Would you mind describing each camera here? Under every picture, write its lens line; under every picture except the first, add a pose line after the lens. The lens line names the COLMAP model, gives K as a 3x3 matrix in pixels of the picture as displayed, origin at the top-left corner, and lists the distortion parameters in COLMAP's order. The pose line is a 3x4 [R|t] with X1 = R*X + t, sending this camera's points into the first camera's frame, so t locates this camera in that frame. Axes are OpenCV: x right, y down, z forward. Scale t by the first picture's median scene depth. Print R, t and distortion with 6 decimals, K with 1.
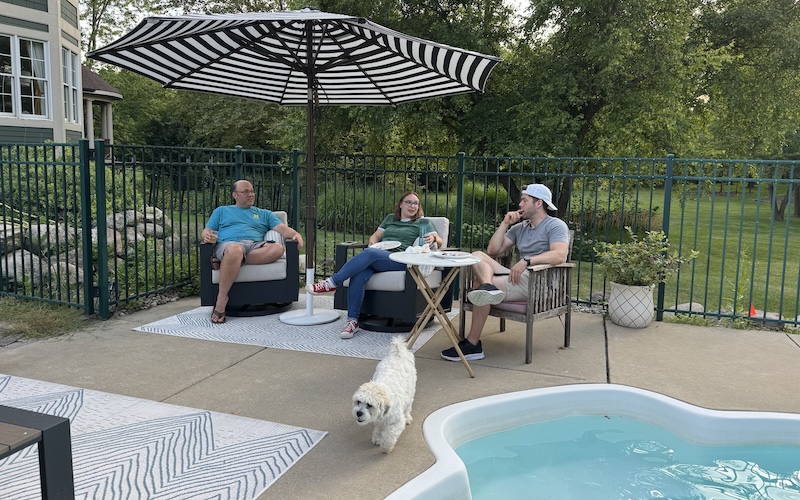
lens RADIAL K [[547.5, 0, 400.0], [0, 547.5, 235.9], [0, 0, 1]] dist [0.002263, -0.000860]
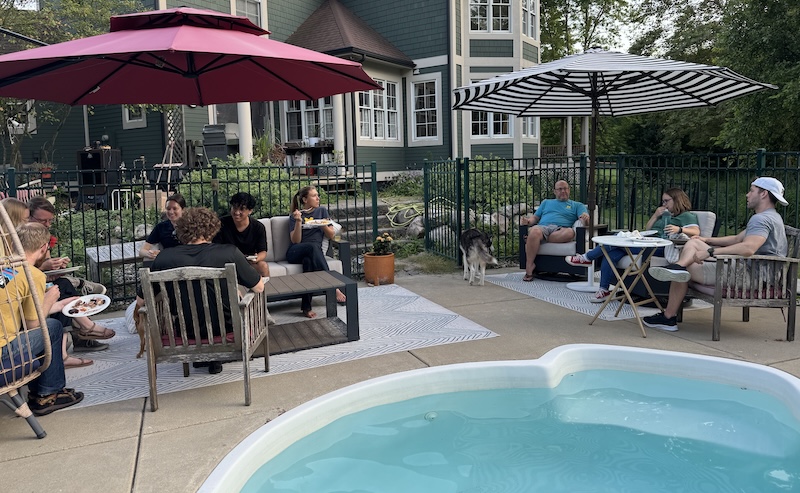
lens RADIAL K [[550.1, 0, 400.0], [0, 550.1, 246.5], [0, 0, 1]] dist [-0.000257, -0.000194]
pose [[0.642115, 0.073520, -0.763075, 0.525264], [-0.059016, 0.997177, 0.046415, 0.020760], [0.764333, 0.015230, 0.644642, -0.167700]]
